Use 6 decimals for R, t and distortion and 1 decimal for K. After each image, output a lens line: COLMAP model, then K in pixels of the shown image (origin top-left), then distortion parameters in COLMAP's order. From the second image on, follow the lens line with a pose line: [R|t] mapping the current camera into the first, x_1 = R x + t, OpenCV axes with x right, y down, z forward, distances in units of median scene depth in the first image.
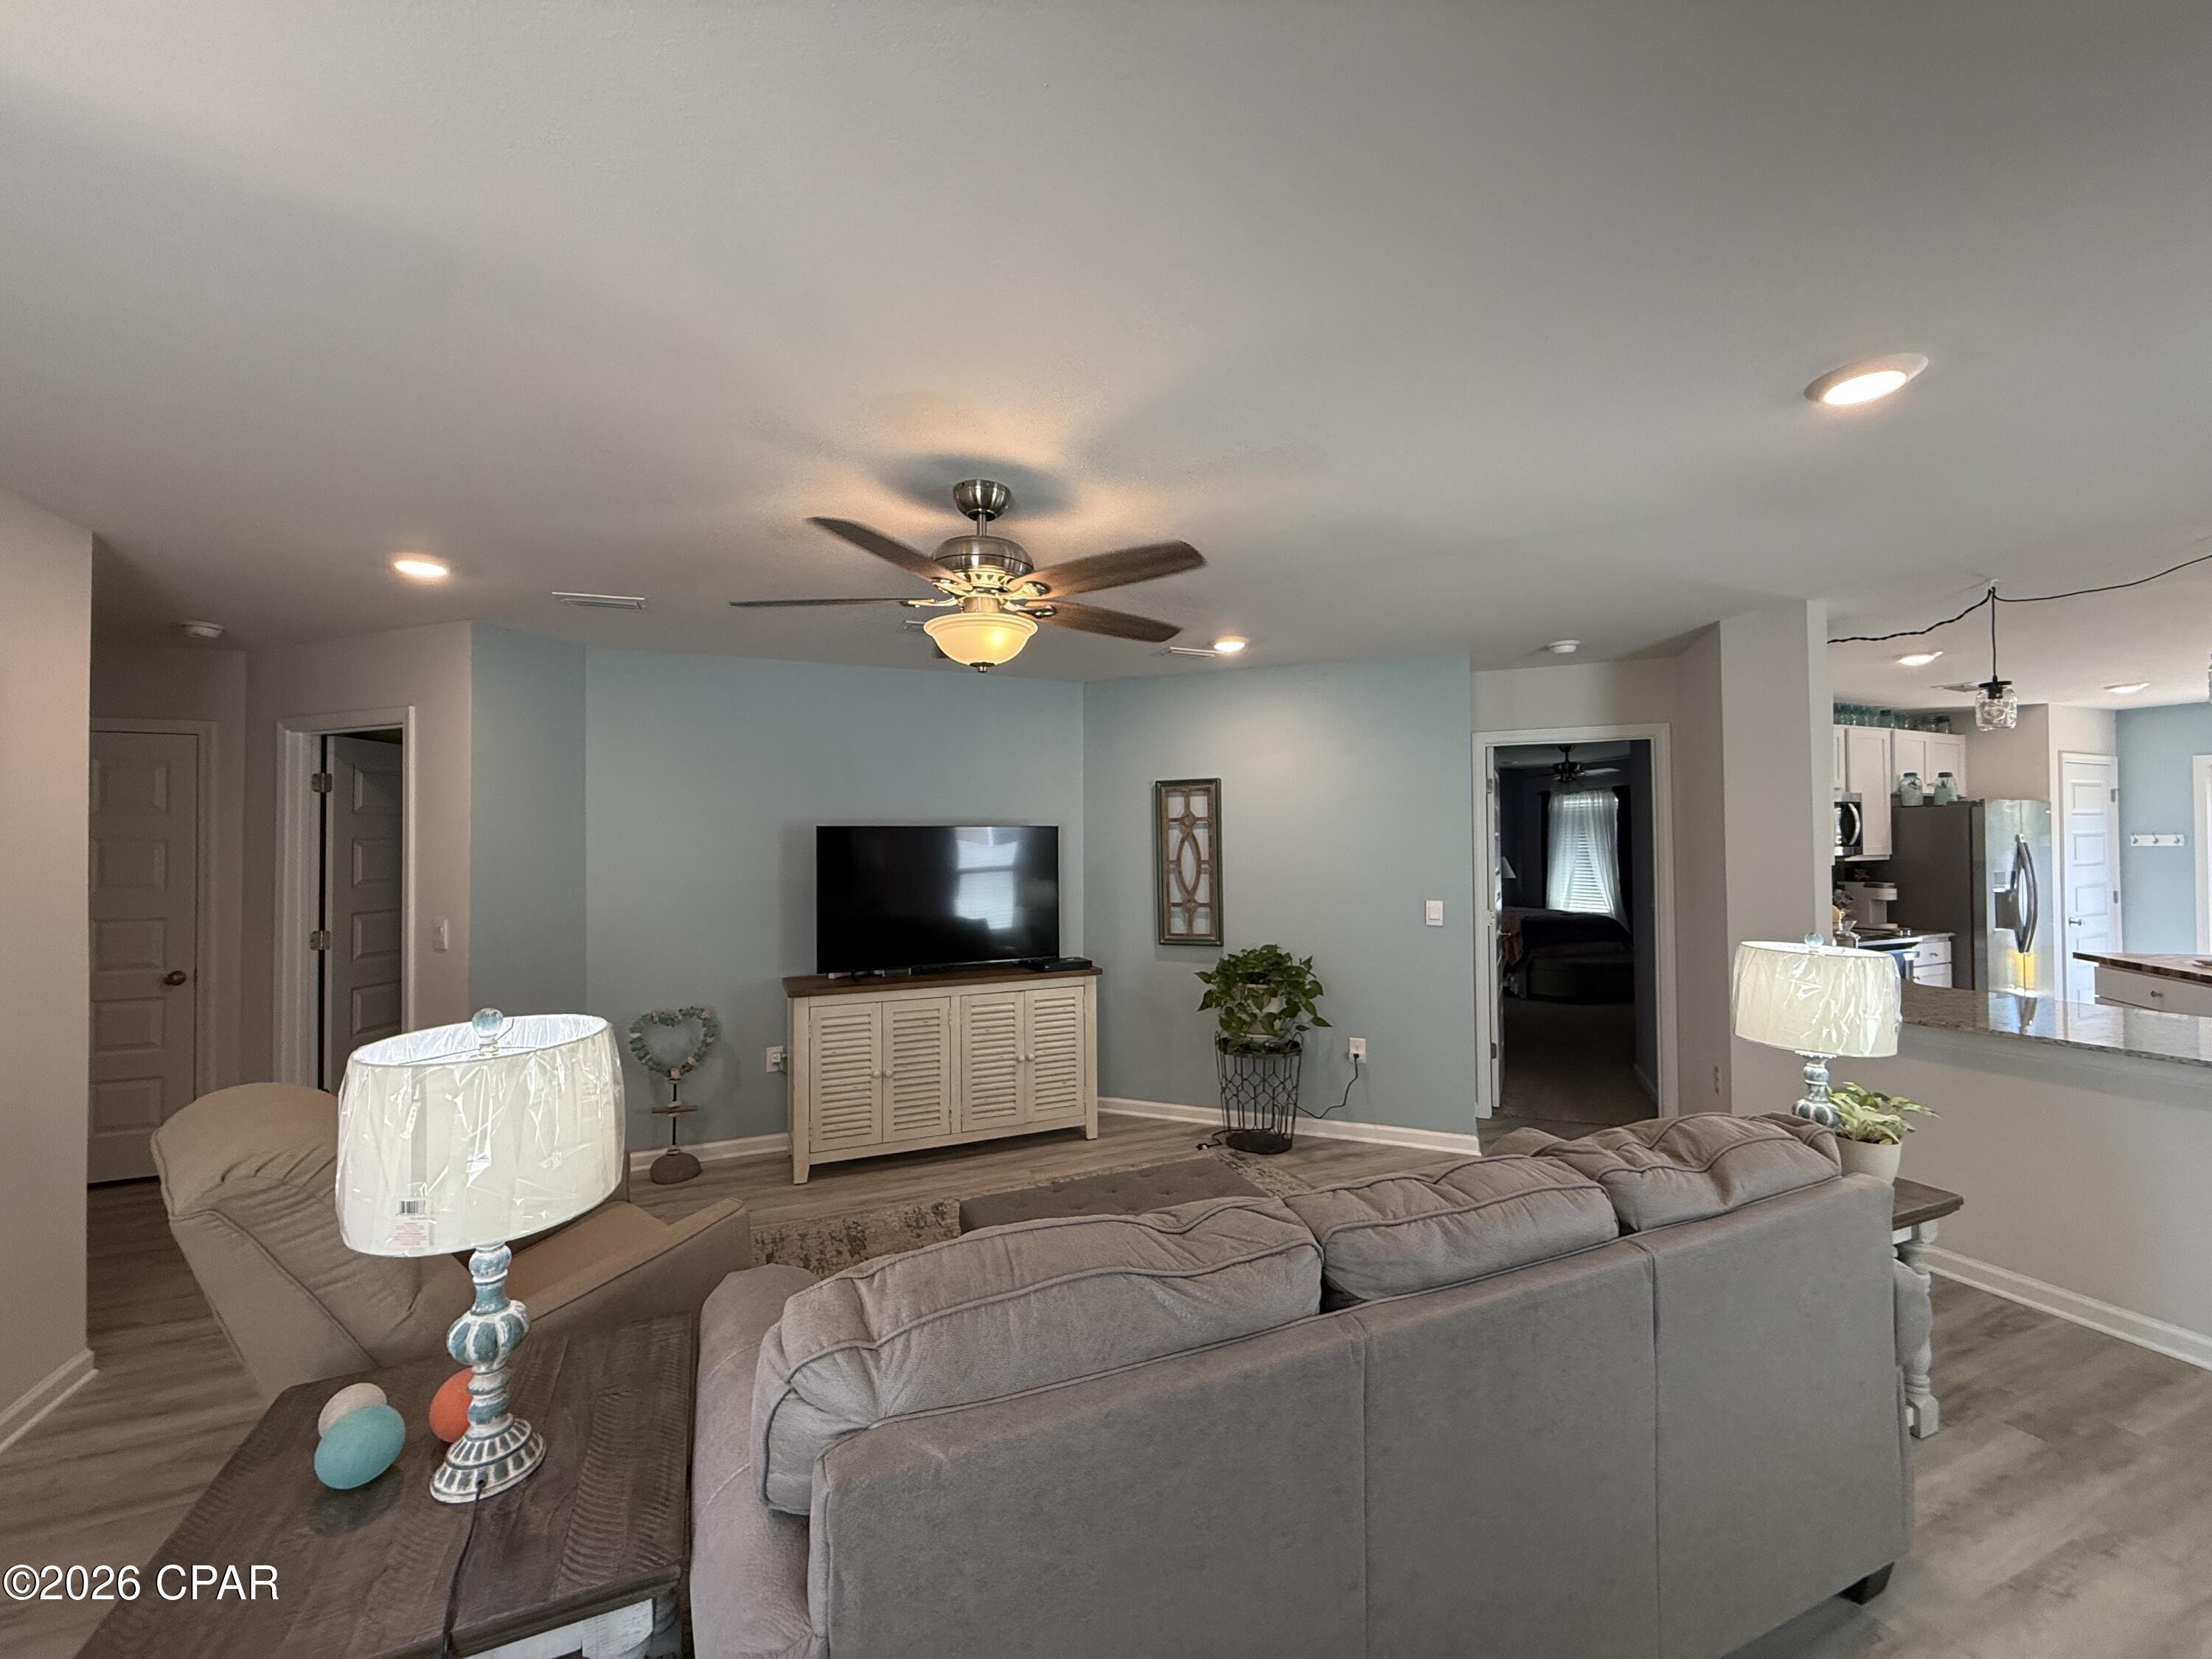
lens RADIAL K [[876.7, 0, 1101.1], [0, 876.7, 831.1], [0, 0, 1]] dist [-0.000296, -0.000132]
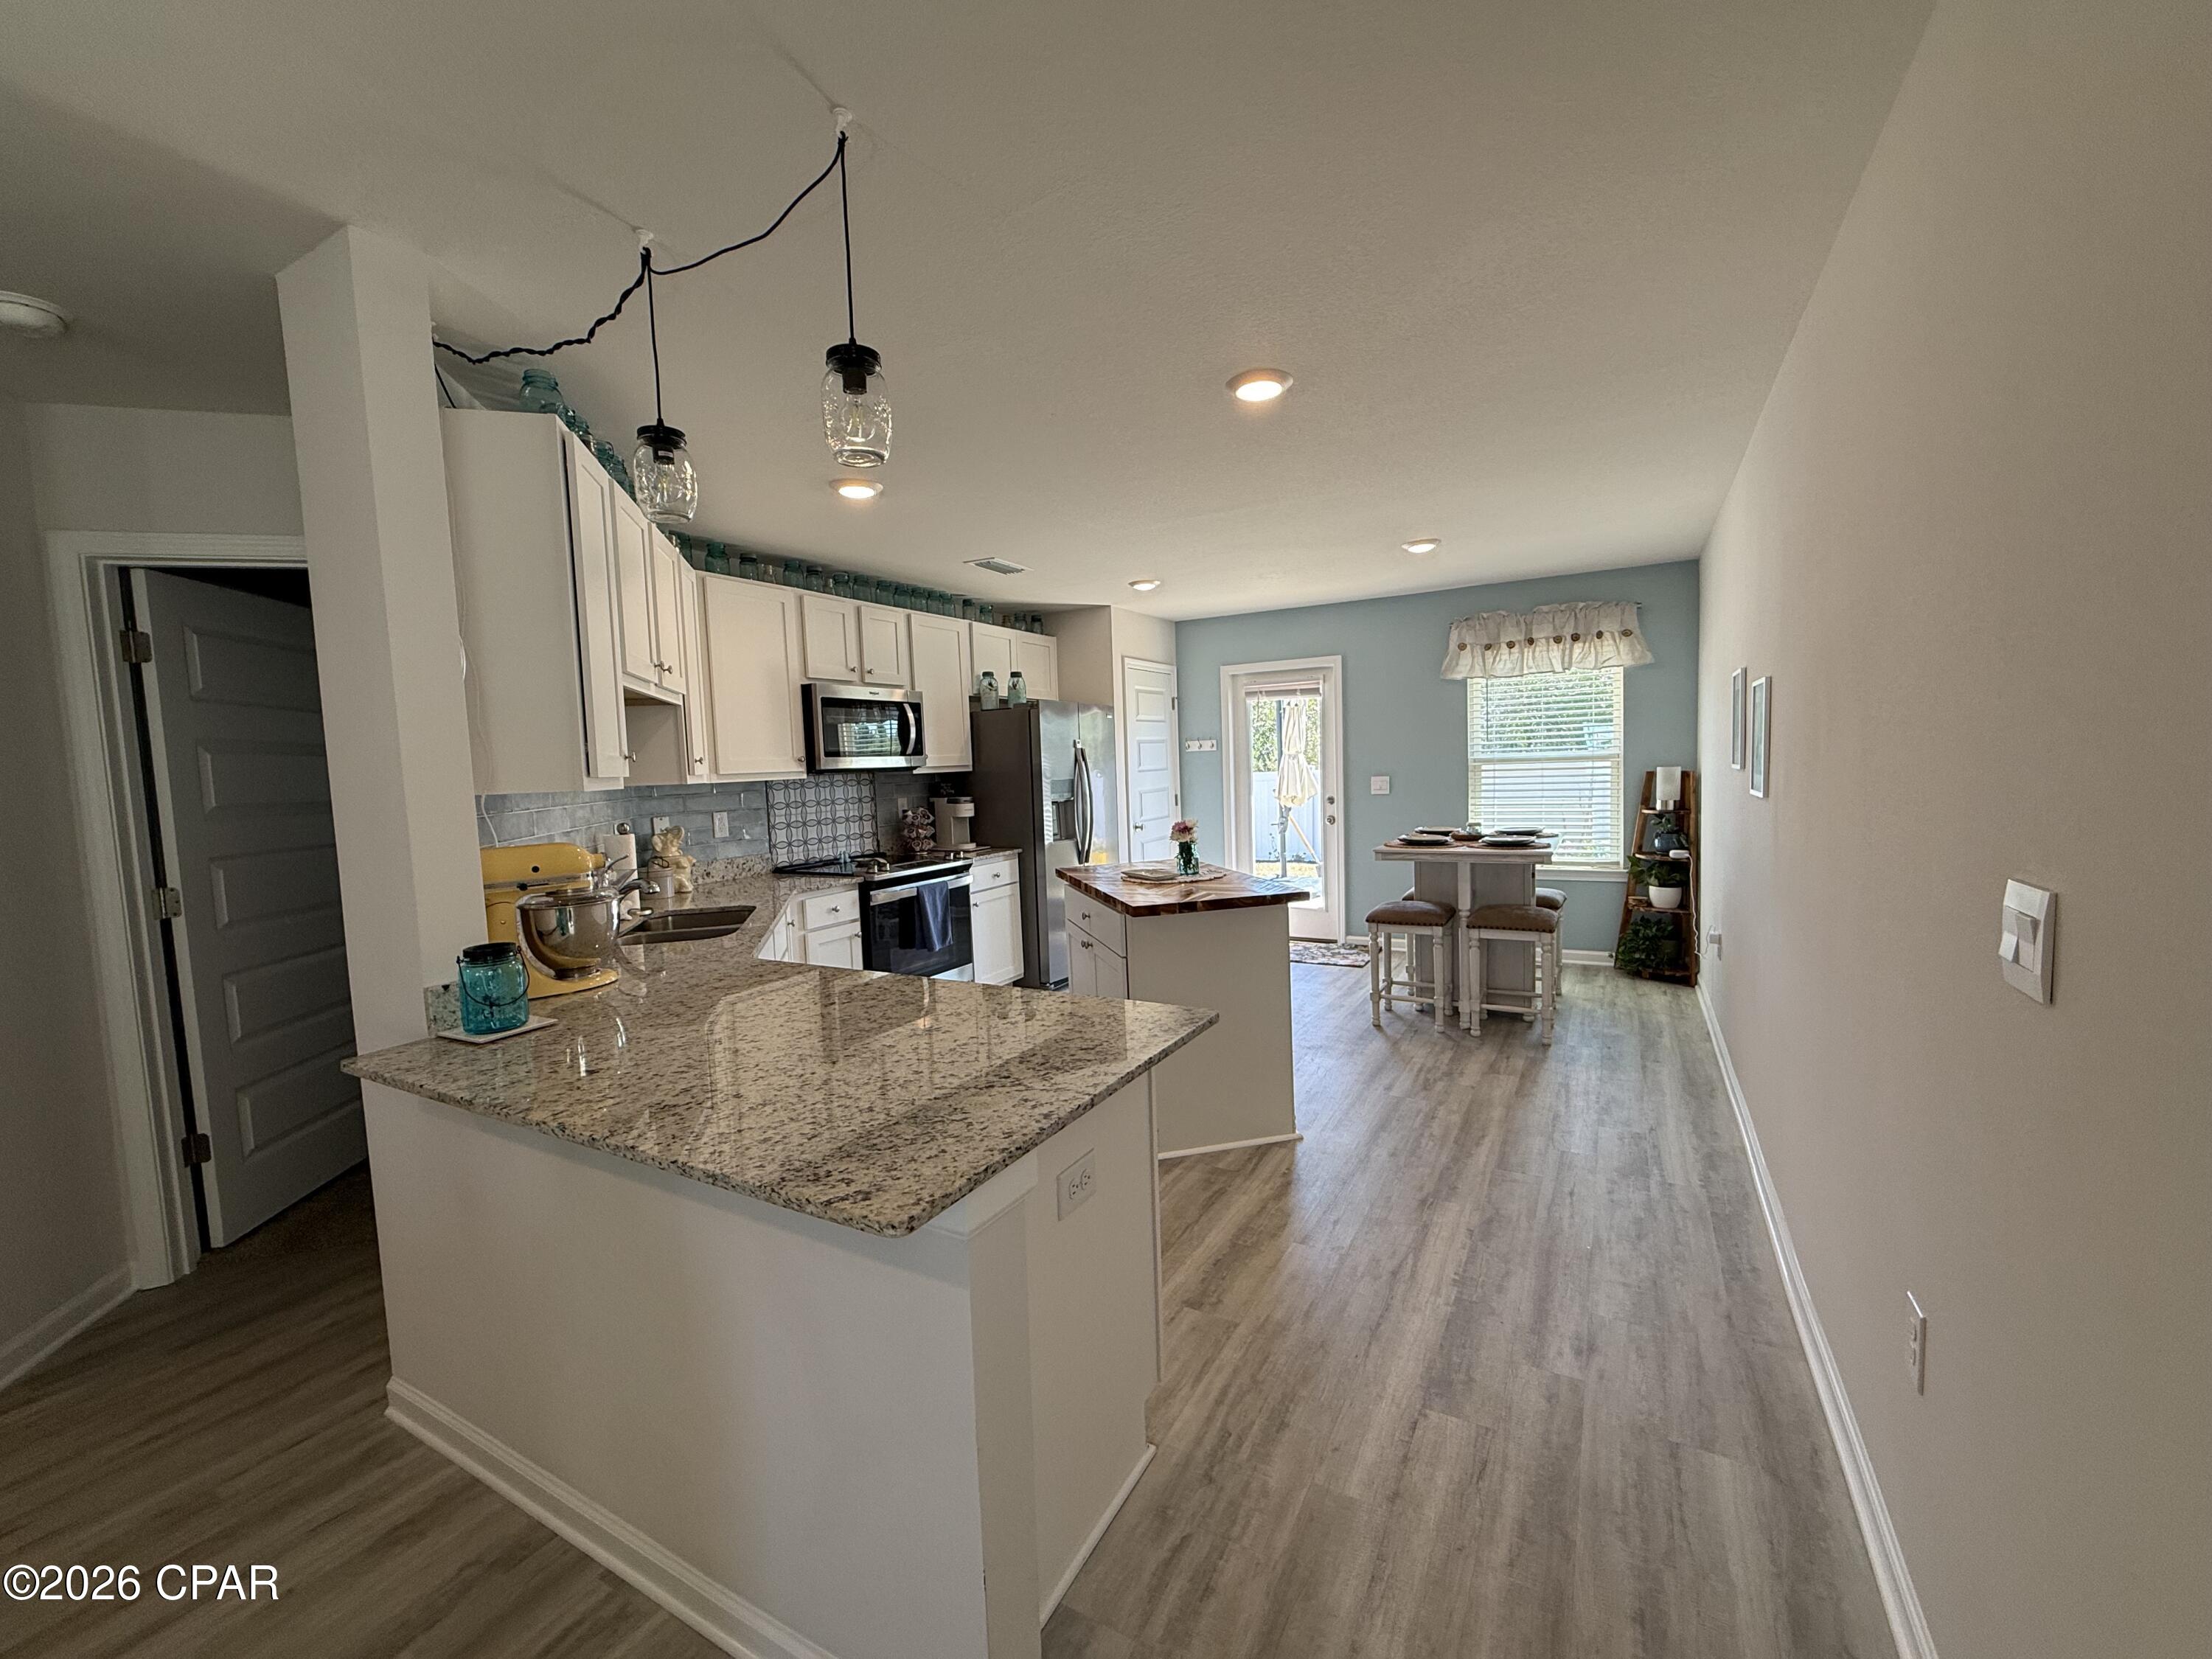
lens RADIAL K [[897.6, 0, 1108.5], [0, 897.6, 830.2], [0, 0, 1]] dist [0.000148, -0.000508]
pose [[0.797315, -0.069359, 0.599565, 0.607944], [0.023696, 0.996207, 0.083731, 0.025873], [-0.603098, -0.052553, 0.795934, 0.254552]]
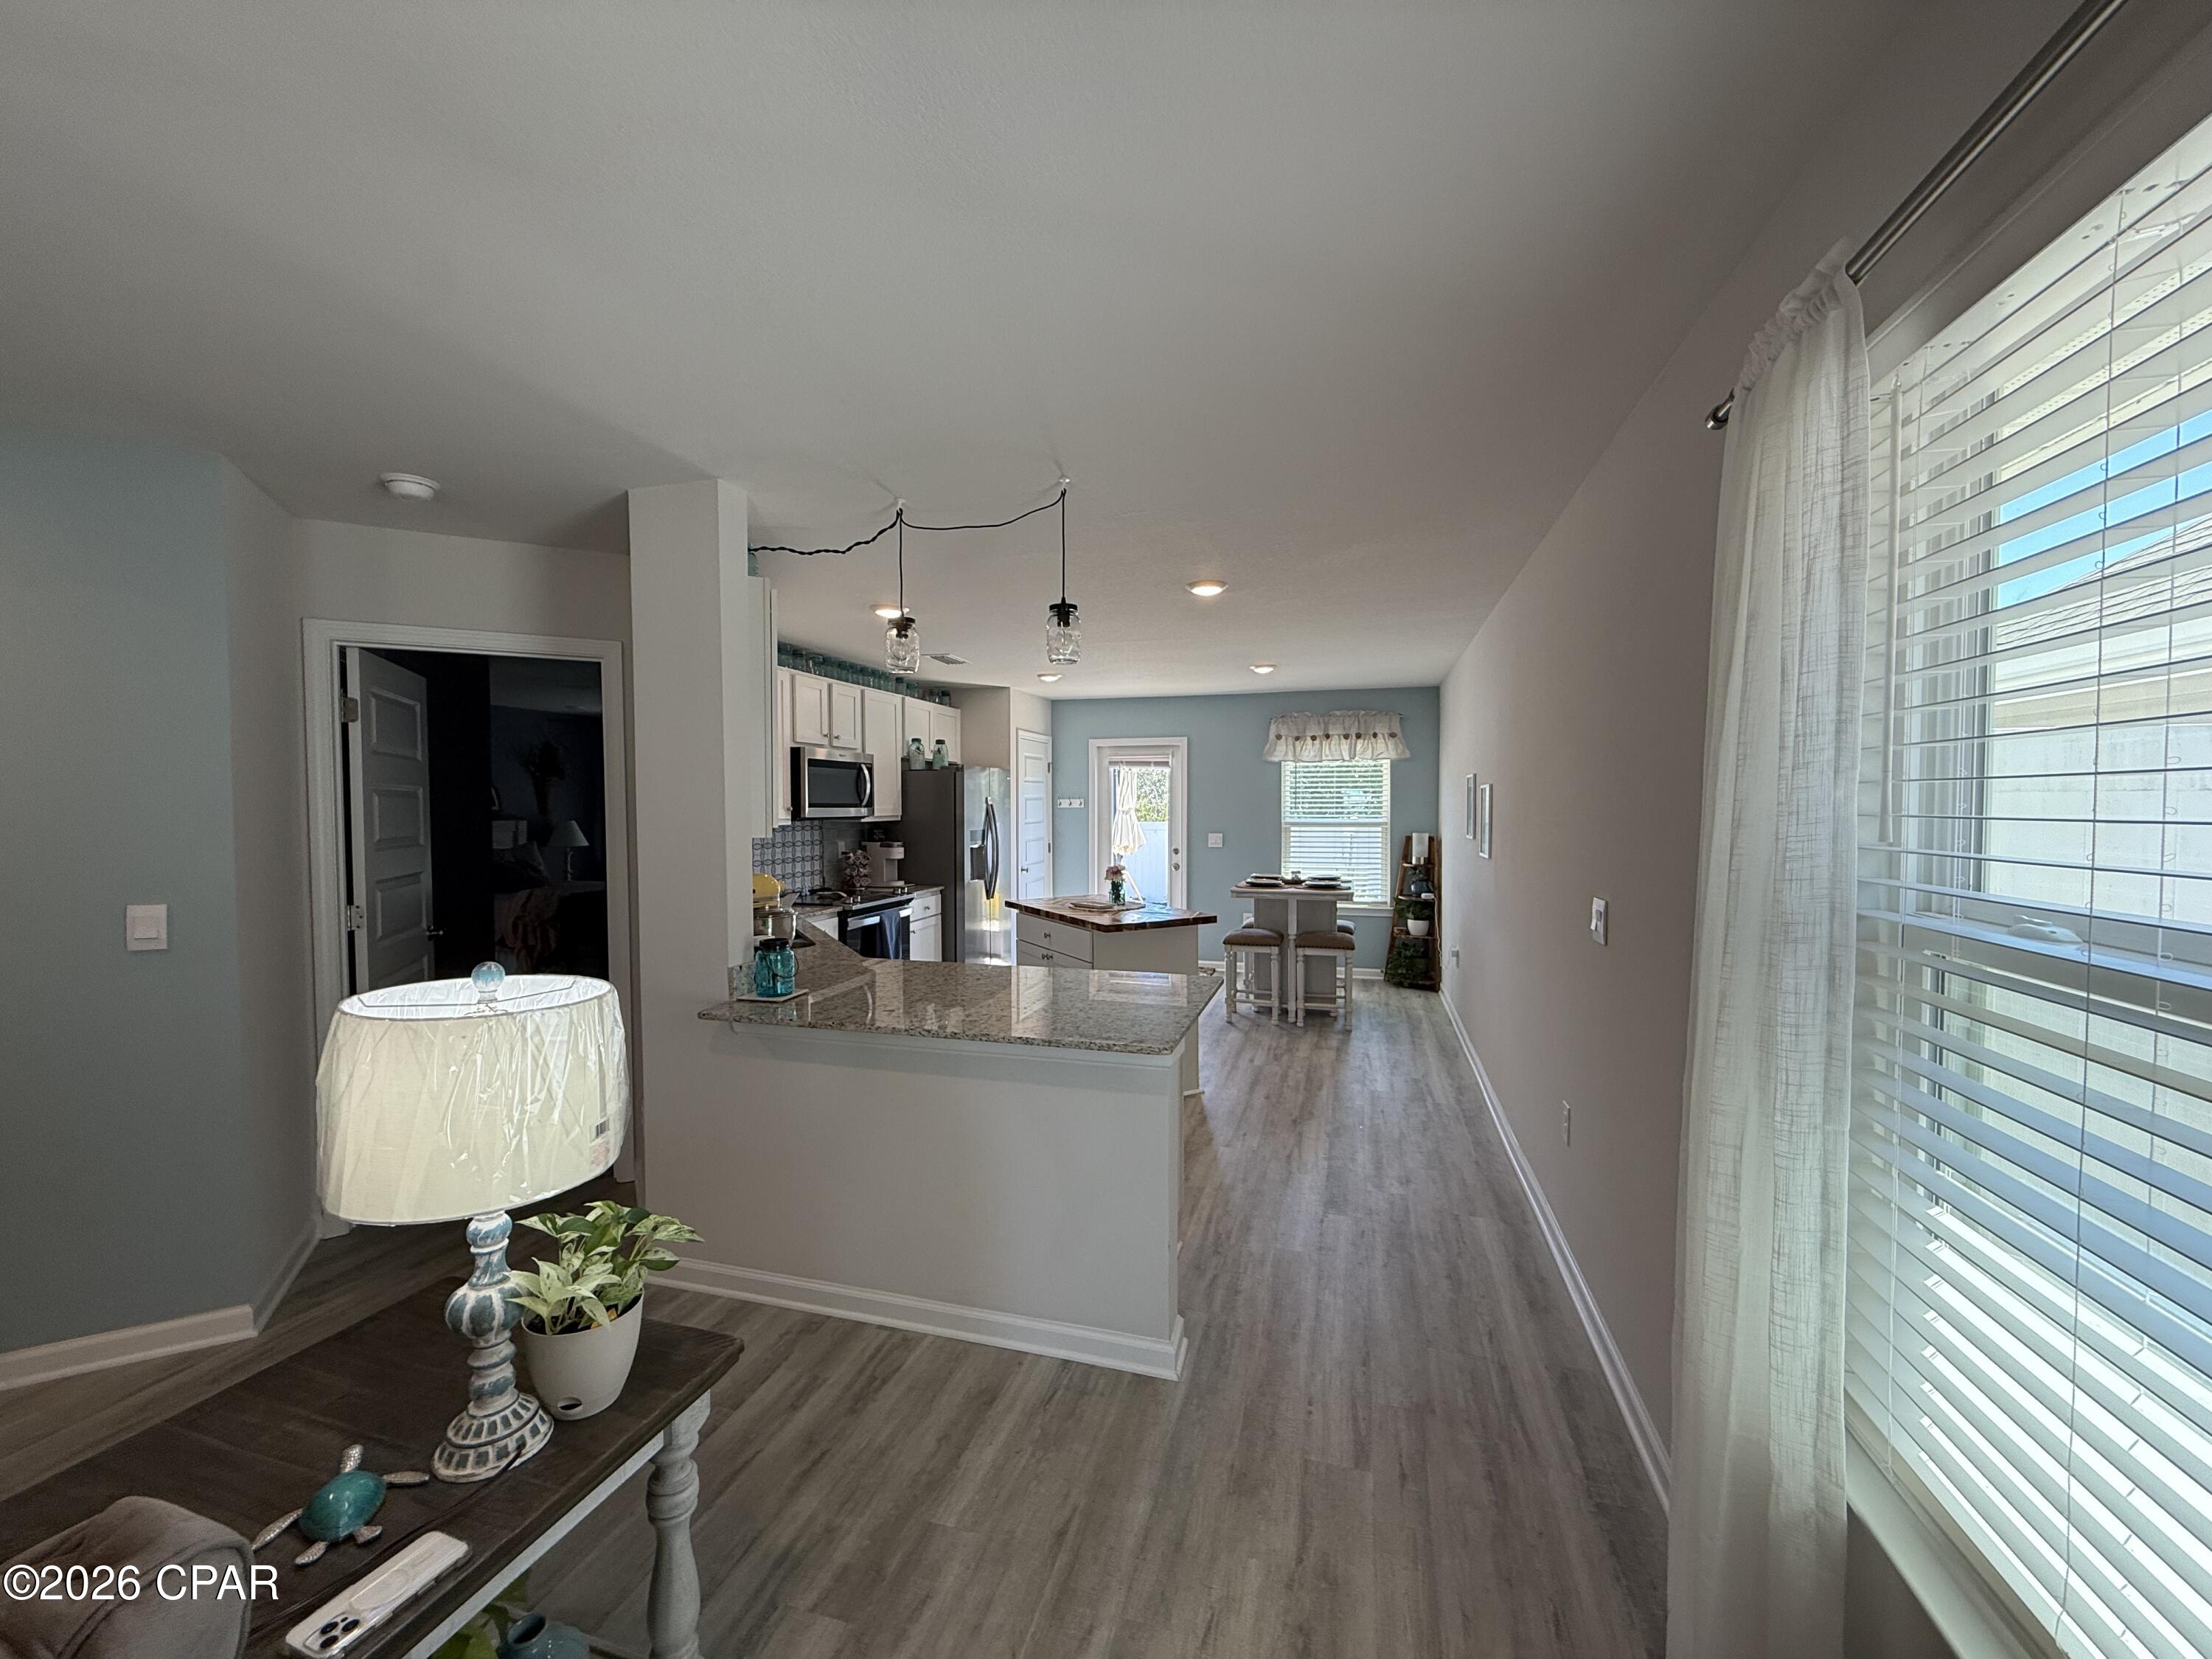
lens RADIAL K [[876.7, 0, 1101.1], [0, 876.7, 831.1], [0, 0, 1]] dist [-0.000296, -0.000132]
pose [[0.636670, -0.019408, 0.770892, 0.316773], [-0.012866, 0.999277, 0.035784, 0.006425], [-0.771029, -0.032701, 0.635959, 0.189550]]
